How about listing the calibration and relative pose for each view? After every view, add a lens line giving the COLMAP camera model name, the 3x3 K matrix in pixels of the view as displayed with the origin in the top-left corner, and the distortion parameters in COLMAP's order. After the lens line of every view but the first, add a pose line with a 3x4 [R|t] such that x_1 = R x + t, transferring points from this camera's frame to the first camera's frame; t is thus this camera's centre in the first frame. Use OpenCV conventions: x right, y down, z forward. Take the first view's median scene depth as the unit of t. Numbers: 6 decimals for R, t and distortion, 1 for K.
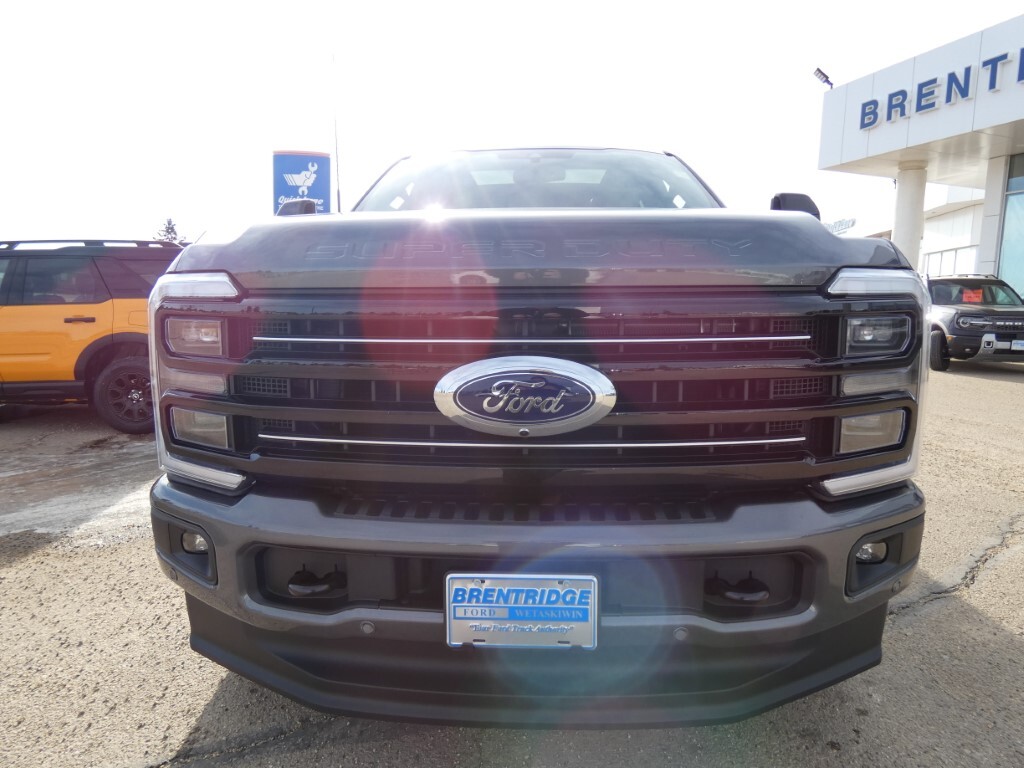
lens RADIAL K [[608.3, 0, 512.0], [0, 608.3, 384.0], [0, 0, 1]] dist [-0.008341, -0.001197]
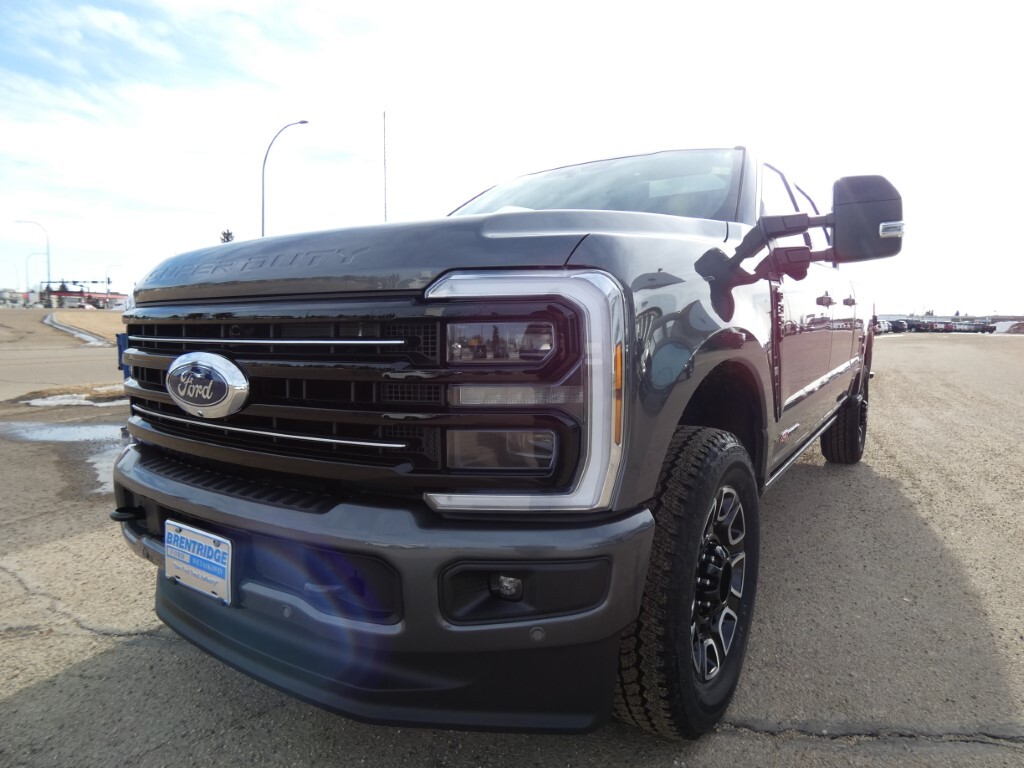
lens RADIAL K [[606.0, 0, 512.0], [0, 606.0, 384.0], [0, 0, 1]] dist [0.003126, -0.000224]
pose [[0.864186, 0.056604, -0.499979, 1.161694], [-0.069148, 0.997585, -0.006578, -0.016408], [0.498399, 0.040258, 0.866013, 0.242523]]
